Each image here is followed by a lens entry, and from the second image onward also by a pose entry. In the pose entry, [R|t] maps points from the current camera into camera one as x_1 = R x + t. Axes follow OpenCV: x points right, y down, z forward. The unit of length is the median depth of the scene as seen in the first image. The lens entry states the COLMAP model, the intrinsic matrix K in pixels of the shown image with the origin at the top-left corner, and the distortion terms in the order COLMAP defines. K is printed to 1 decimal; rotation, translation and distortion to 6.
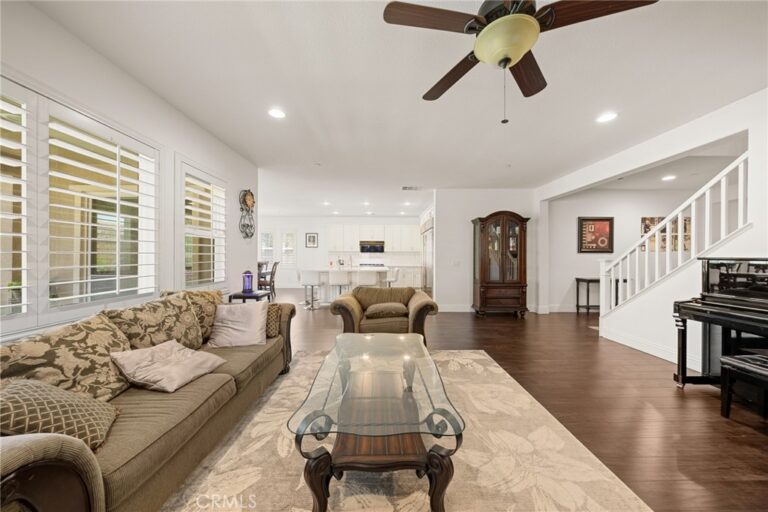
lens RADIAL K [[257.2, 0, 382.9], [0, 257.2, 252.6], [0, 0, 1]] dist [-0.000966, -0.001006]
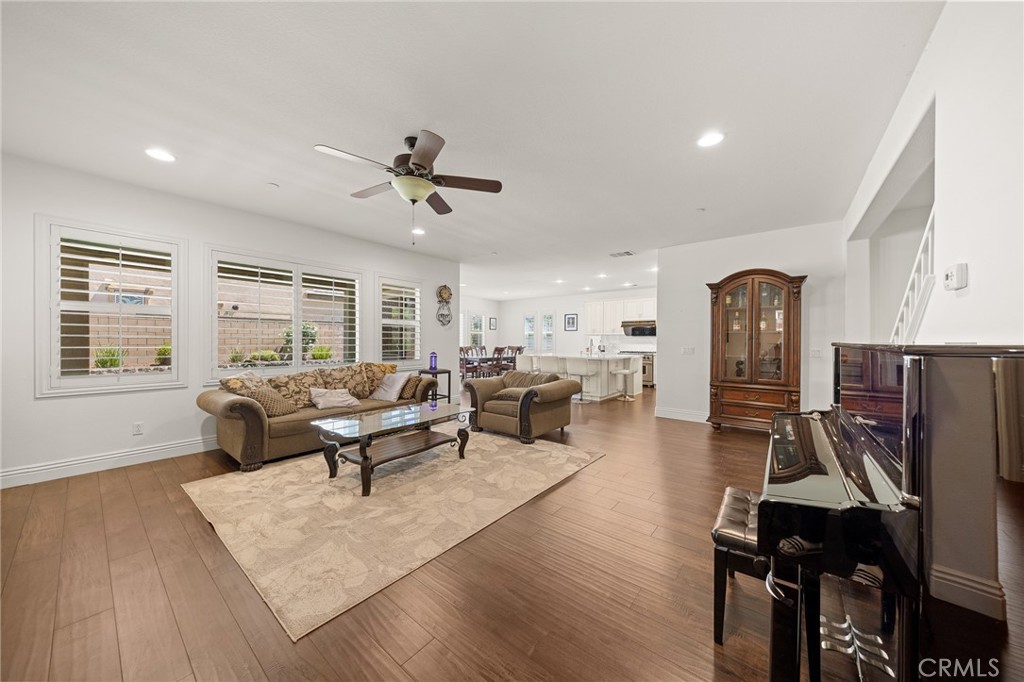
lens RADIAL K [[342.9, 0, 511.1], [0, 342.9, 340.4], [0, 0, 1]] dist [-0.000966, -0.001006]
pose [[0.776022, 0.001080, -0.630706, 0.543573], [0.006237, 0.999936, 0.009387, 0.000053], [0.630676, -0.011218, 0.775965, -0.029965]]
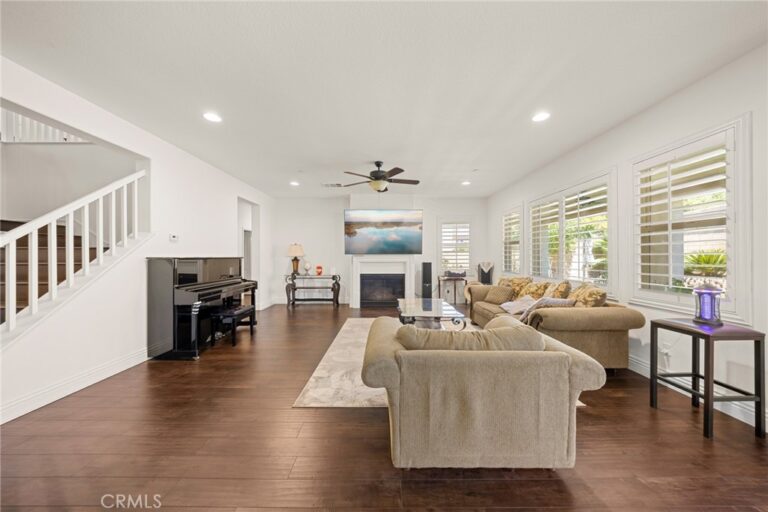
lens RADIAL K [[257.2, 0, 385.5], [0, 257.2, 256.0], [0, 0, 1]] dist [-0.000966, -0.001006]
pose [[-0.999989, -0.002732, 0.003851, 0.101320], [-0.002786, 0.999897, -0.014066, 0.012199], [-0.003812, -0.014076, -0.999894, 1.040858]]
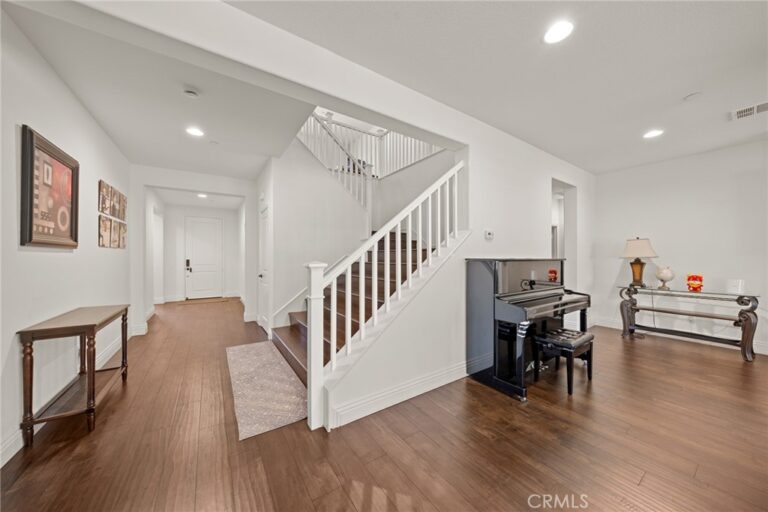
lens RADIAL K [[257.2, 0, 384.5], [0, 257.2, 257.1], [0, 0, 1]] dist [-0.000966, -0.001006]
pose [[-0.548531, 0.004350, 0.836119, 0.301789], [-0.012248, 0.999837, -0.013237, 0.014690], [-0.836041, -0.017502, -0.548388, 0.878888]]
